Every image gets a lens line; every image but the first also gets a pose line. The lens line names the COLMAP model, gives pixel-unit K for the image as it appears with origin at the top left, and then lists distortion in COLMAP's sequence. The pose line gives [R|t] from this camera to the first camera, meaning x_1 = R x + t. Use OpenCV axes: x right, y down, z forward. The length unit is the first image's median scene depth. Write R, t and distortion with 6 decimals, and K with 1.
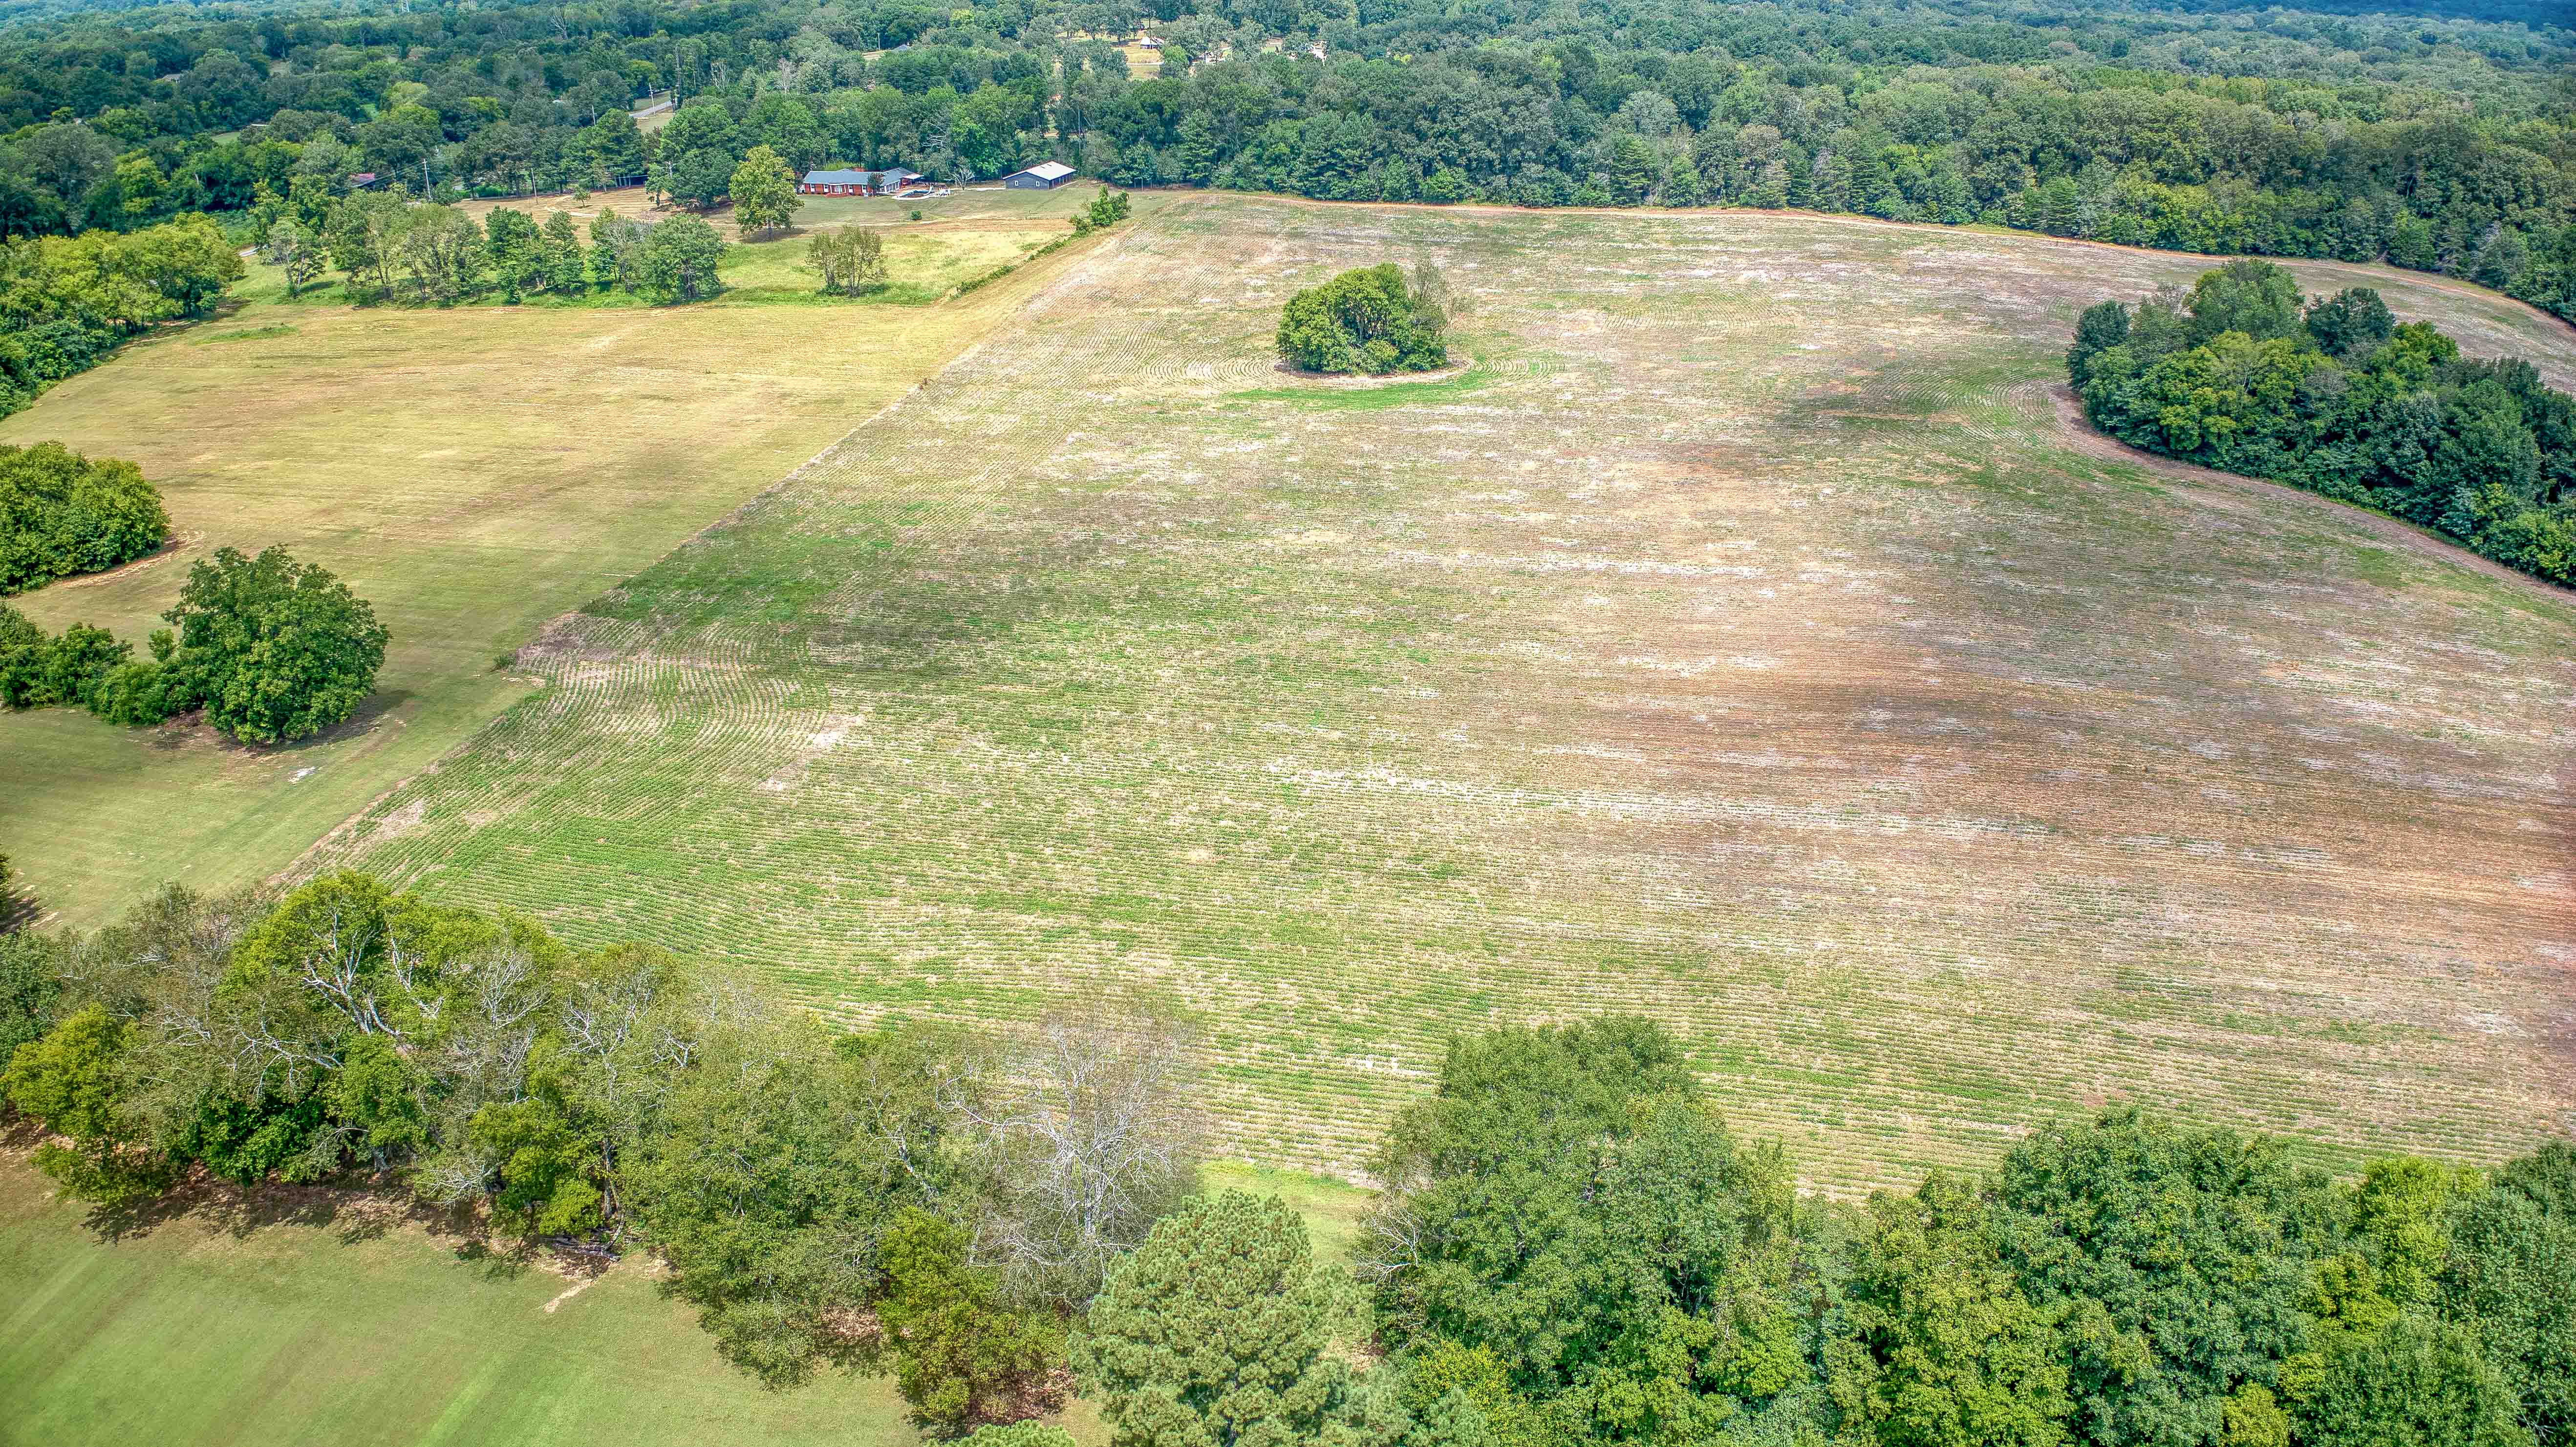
lens RADIAL K [[1809.9, 0, 1305.7], [0, 1809.9, 706.9], [0, 0, 1]] dist [-0.099847, -0.016570]
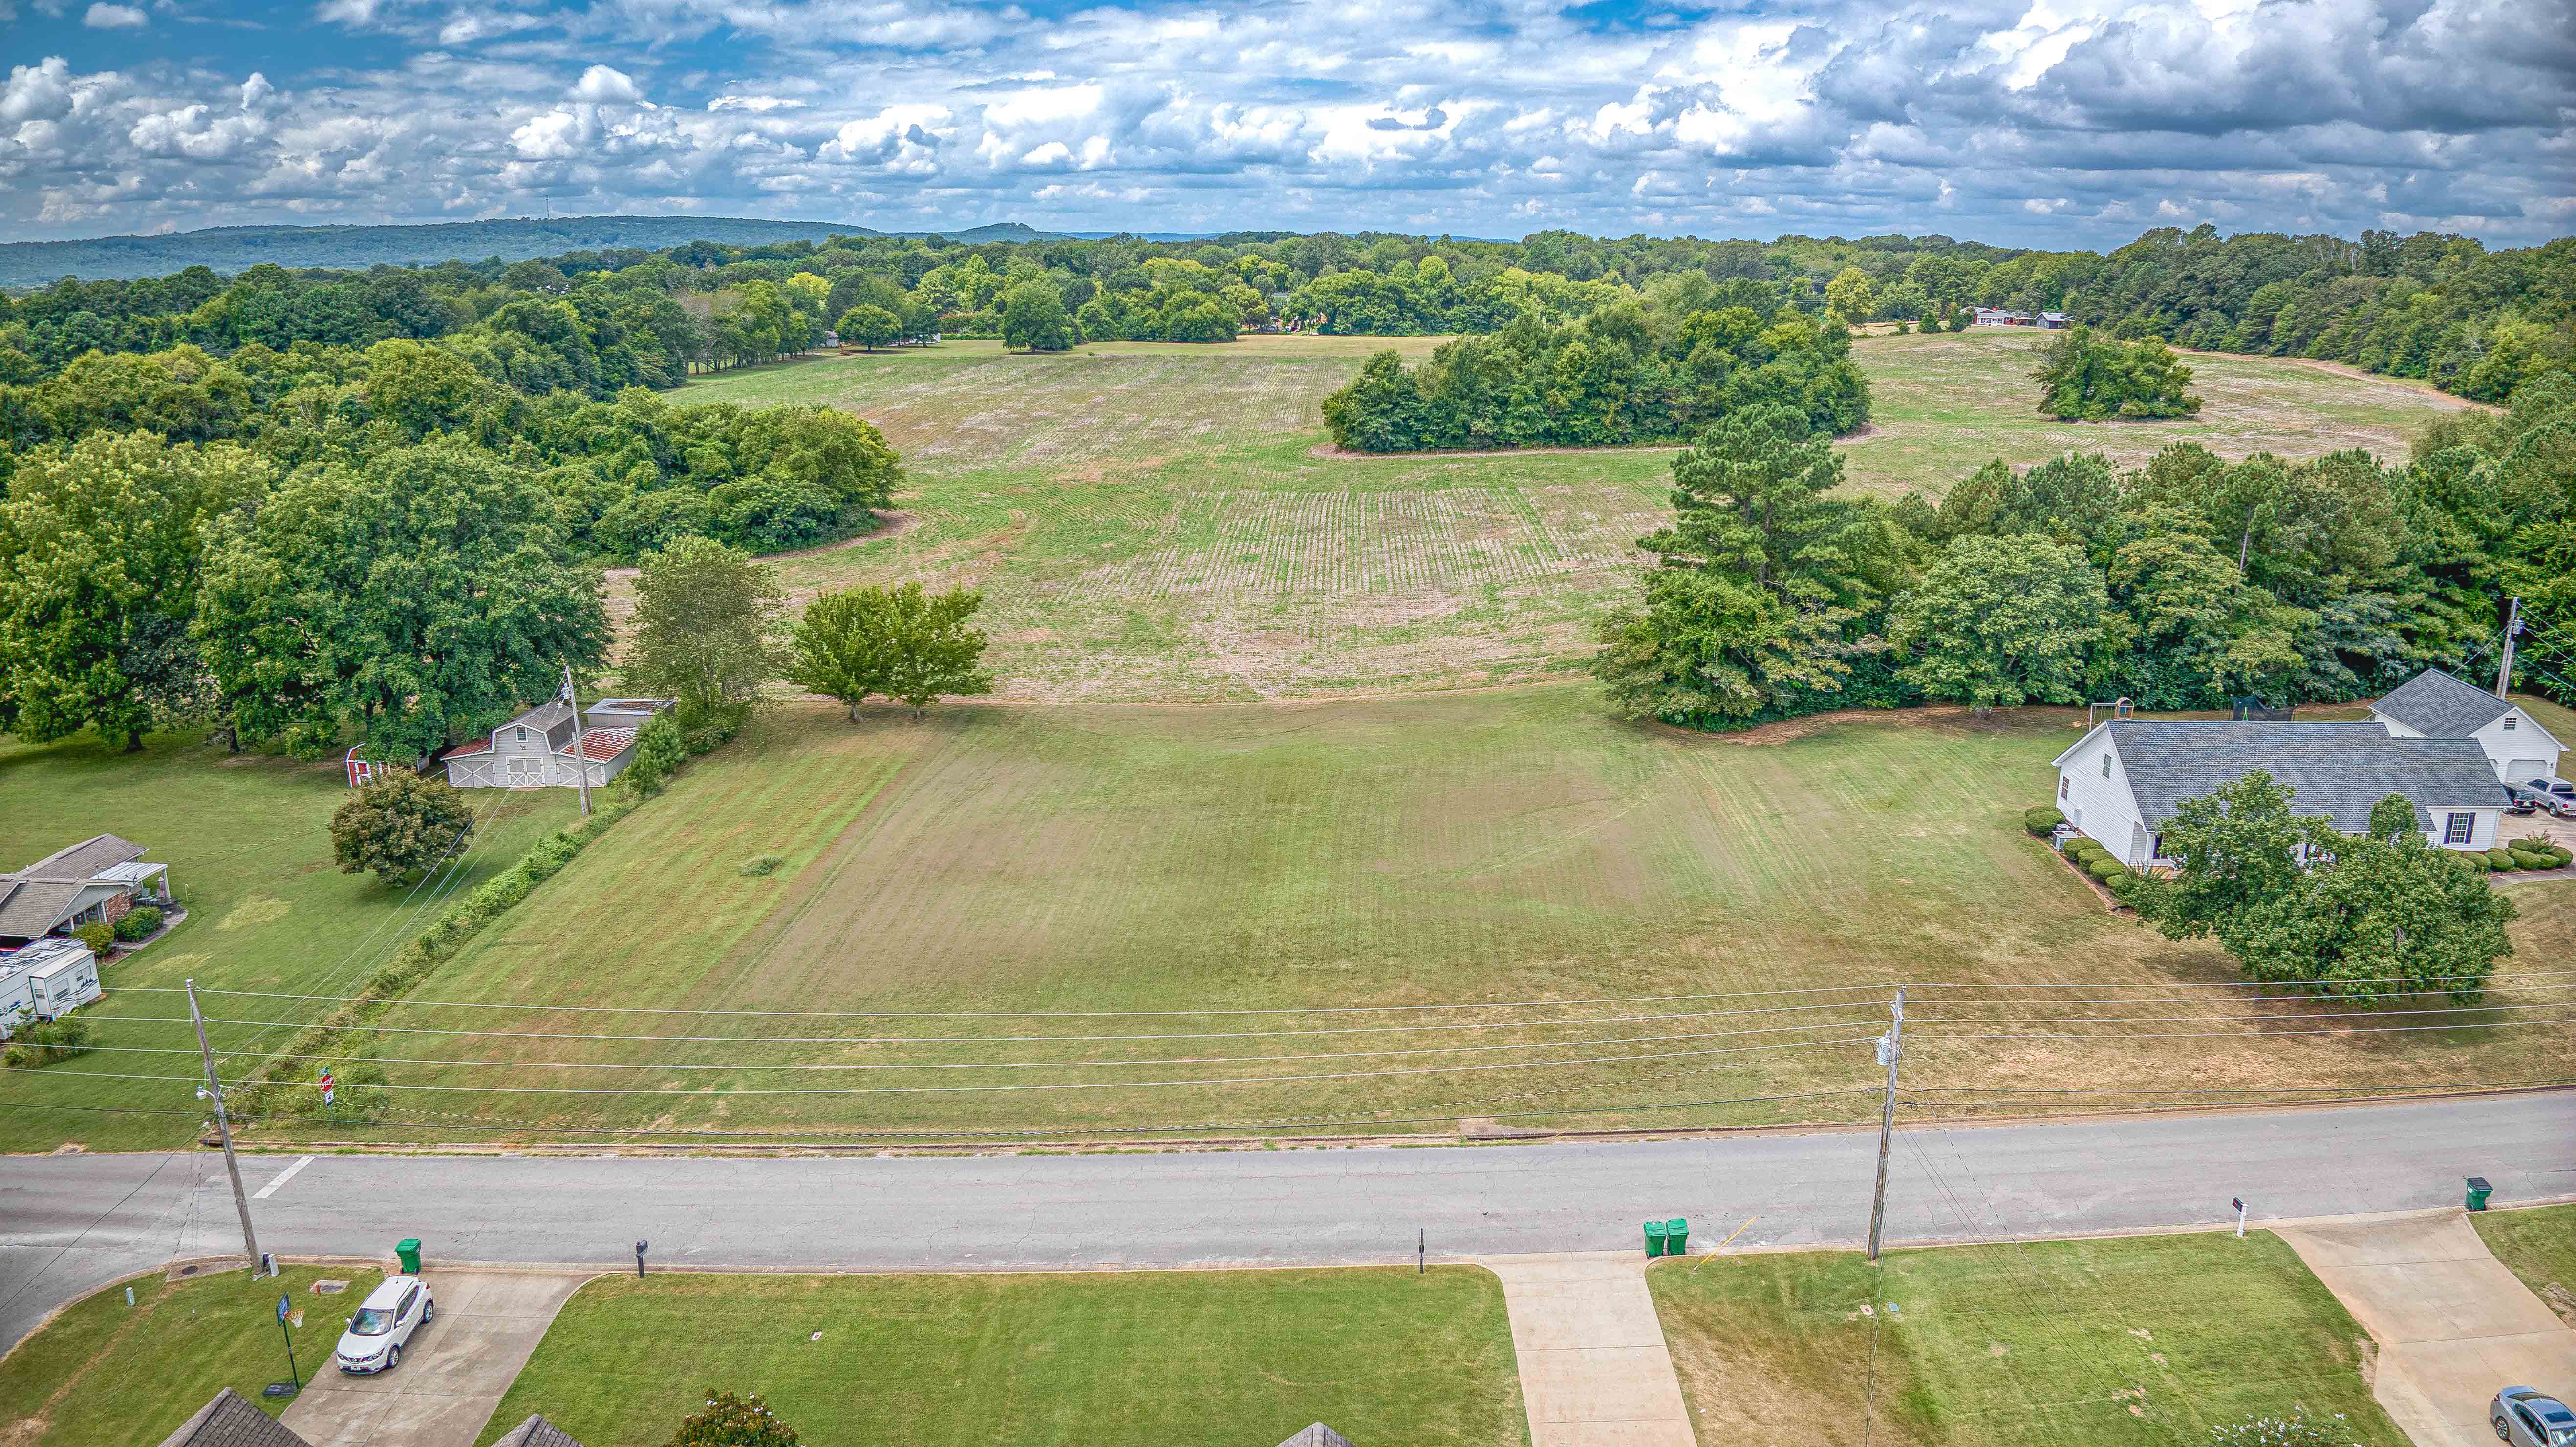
lens RADIAL K [[1809.9, 0, 1301.1], [0, 1809.9, 746.3], [0, 0, 1]] dist [-0.099847, -0.016570]
pose [[0.178973, 0.266537, -0.947062, 1.141989], [-0.409456, 0.895460, 0.174637, -0.051424], [0.894603, 0.356525, 0.269399, 0.407970]]
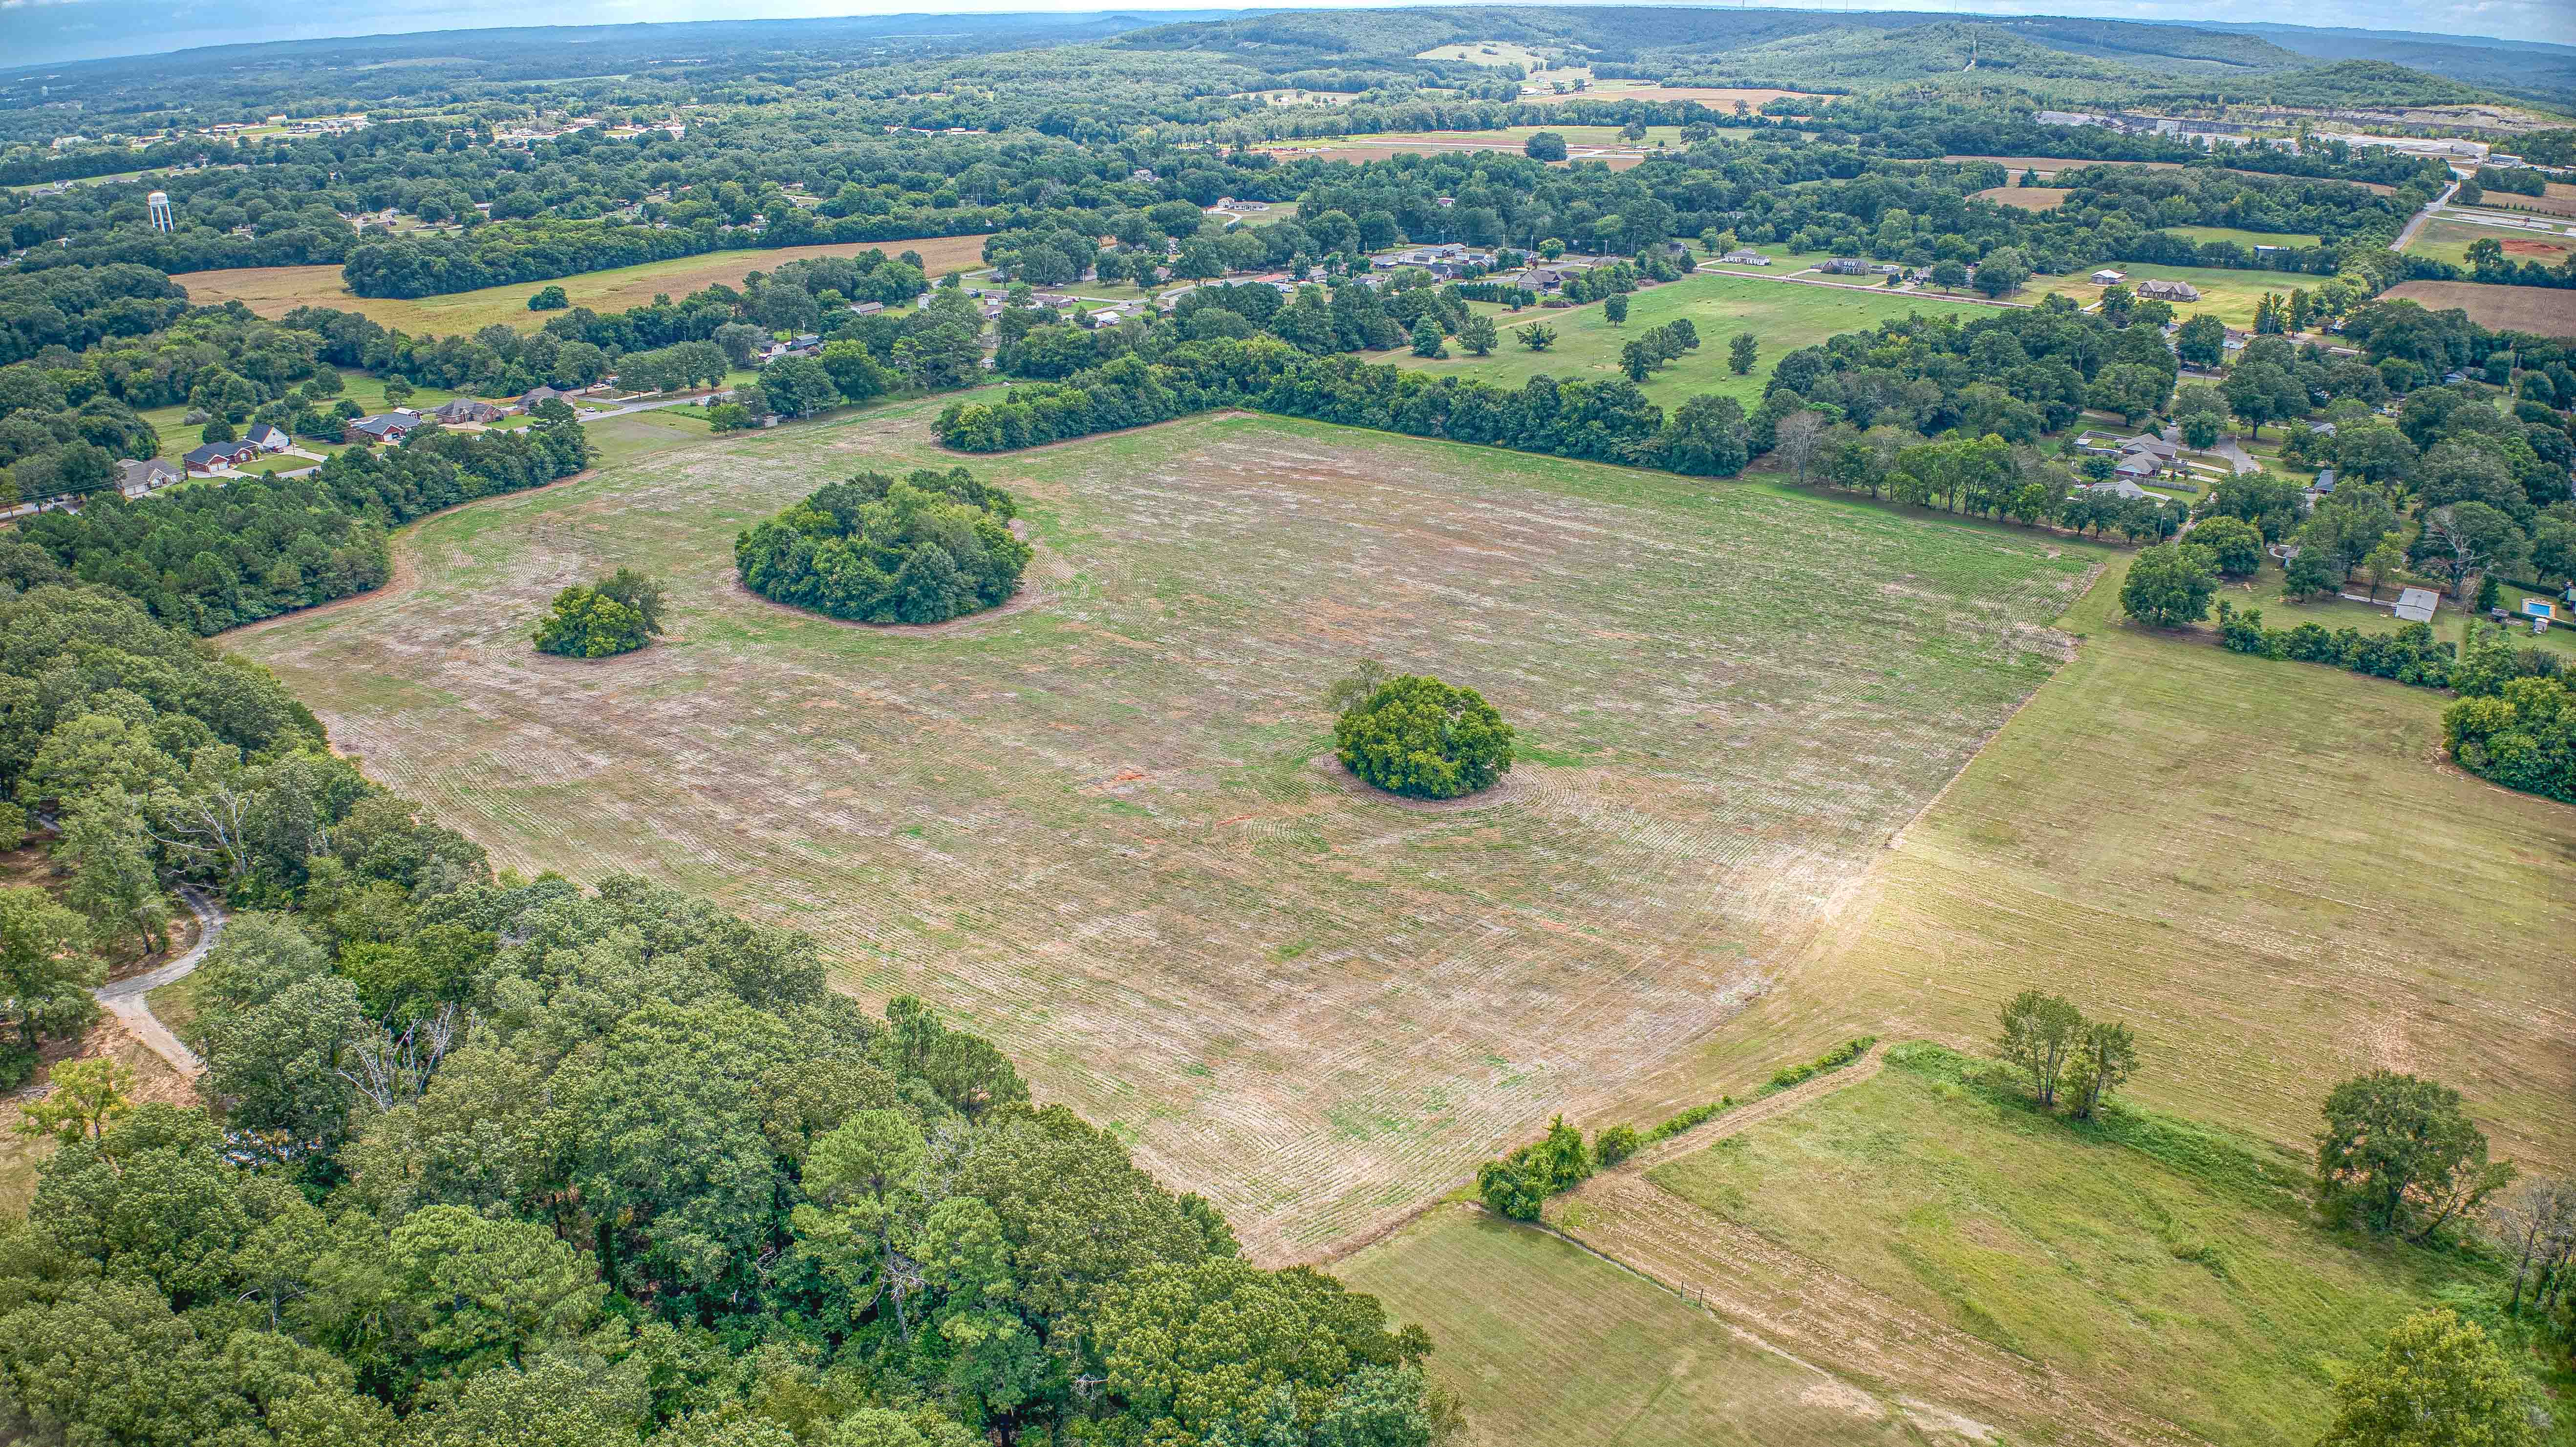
lens RADIAL K [[1809.9, 0, 1297.4], [0, 1809.9, 707.0], [0, 0, 1]] dist [-0.099847, -0.016570]
pose [[-0.908971, -0.148957, 0.389336, -0.230200], [0.175158, 0.711048, 0.680978, -0.732443], [-0.378273, 0.687184, -0.620231, 1.324958]]
